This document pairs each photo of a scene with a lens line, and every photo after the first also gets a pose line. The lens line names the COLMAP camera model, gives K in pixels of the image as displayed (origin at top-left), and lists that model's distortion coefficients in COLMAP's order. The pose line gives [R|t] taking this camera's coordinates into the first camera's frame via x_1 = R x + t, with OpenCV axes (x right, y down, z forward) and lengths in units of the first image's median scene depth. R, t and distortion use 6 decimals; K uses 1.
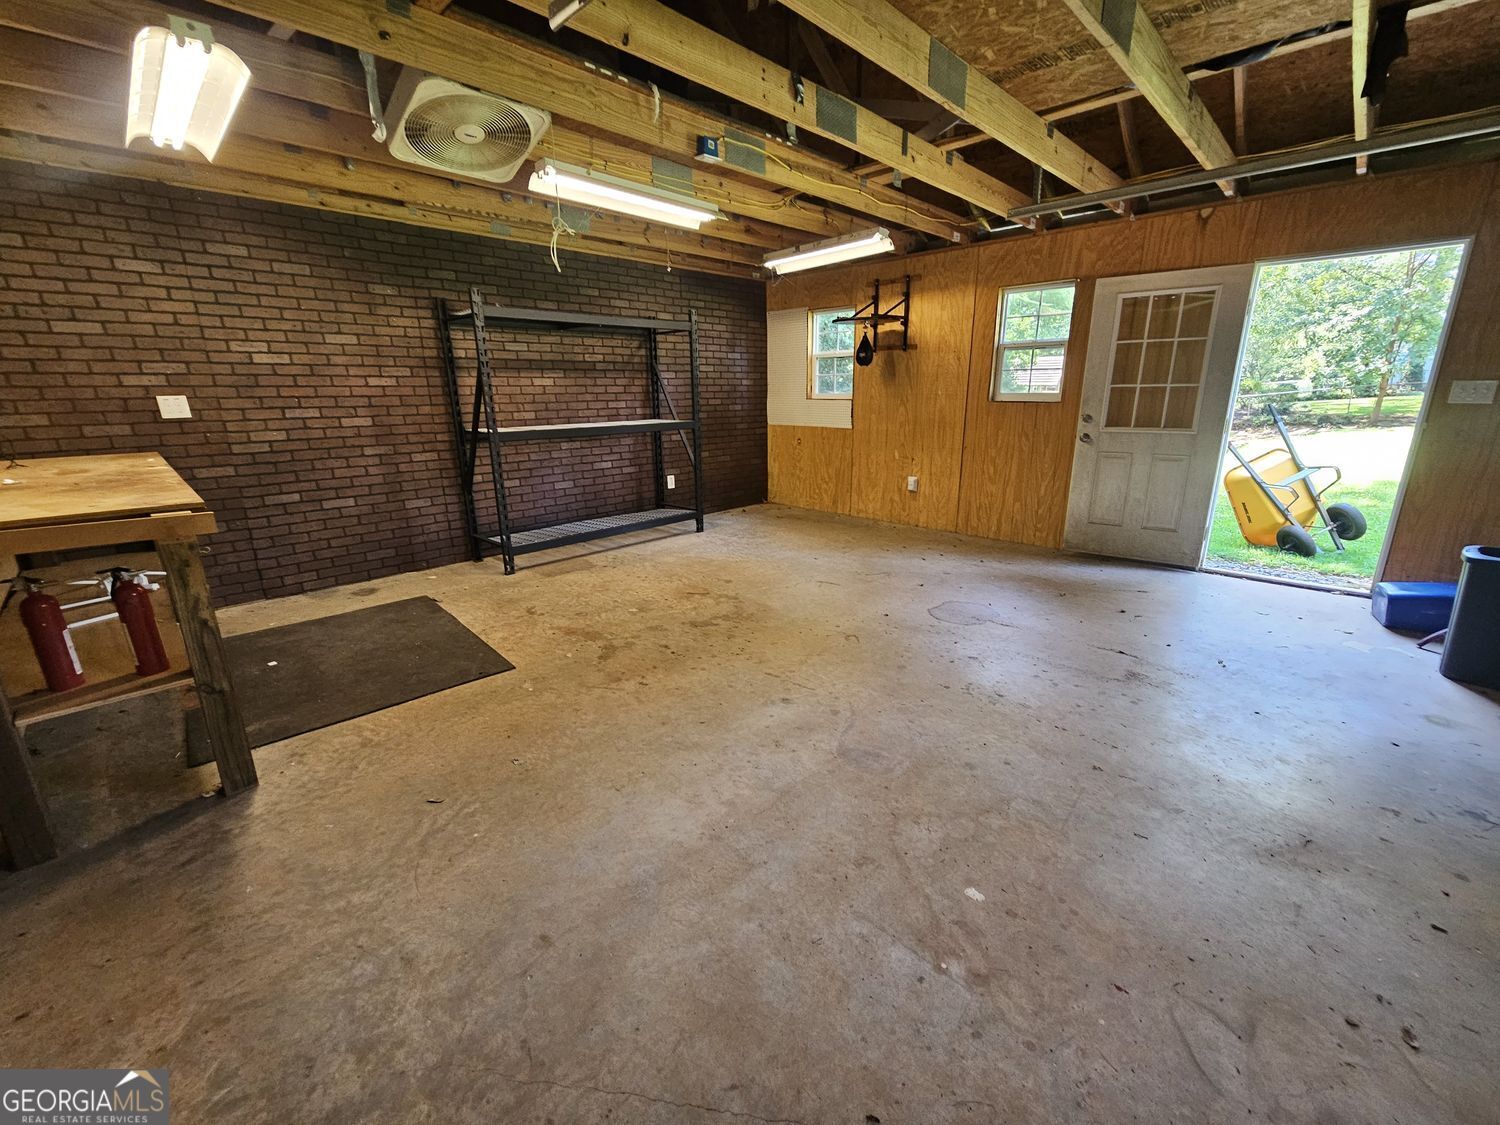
lens RADIAL K [[618.4, 0, 752.5], [0, 618.4, 562.6], [0, 0, 1]] dist [0.000349, -0.000591]
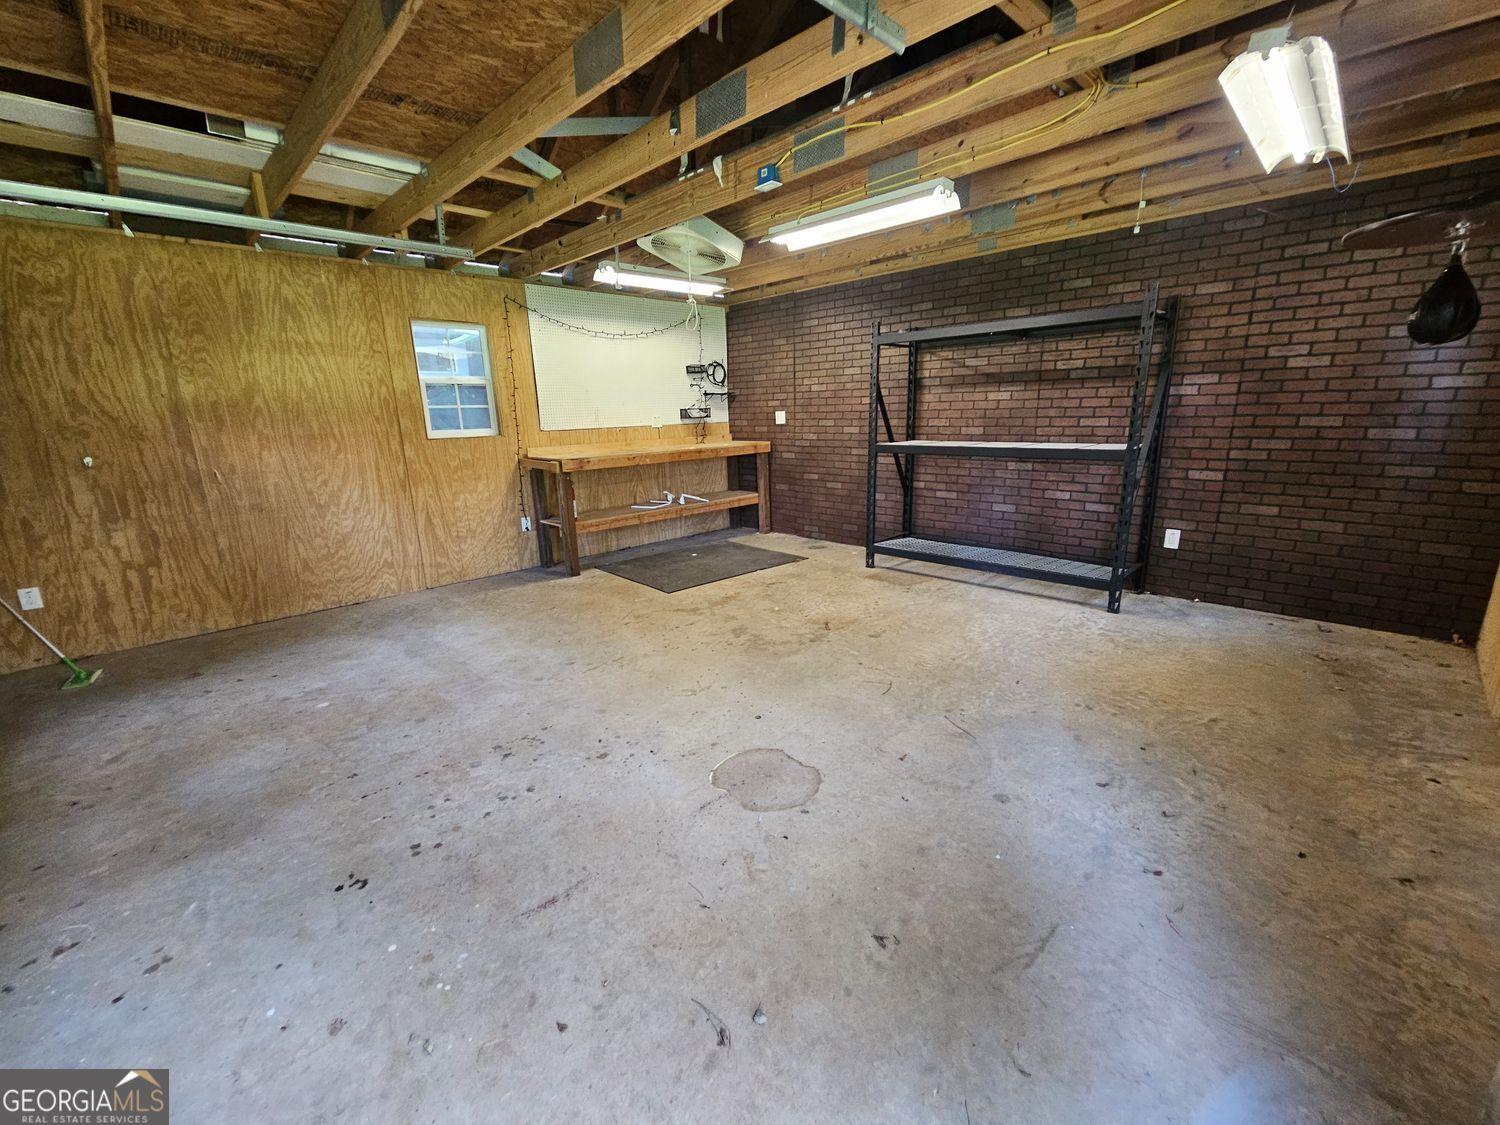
lens RADIAL K [[618.4, 0, 752.2], [0, 618.4, 562.2], [0, 0, 1]] dist [0.000349, -0.000591]
pose [[-0.011878, 0.251006, -0.967913, 0.719226], [-0.243712, 0.938063, 0.246256, -0.220347], [0.969775, 0.238817, 0.050031, 0.731947]]
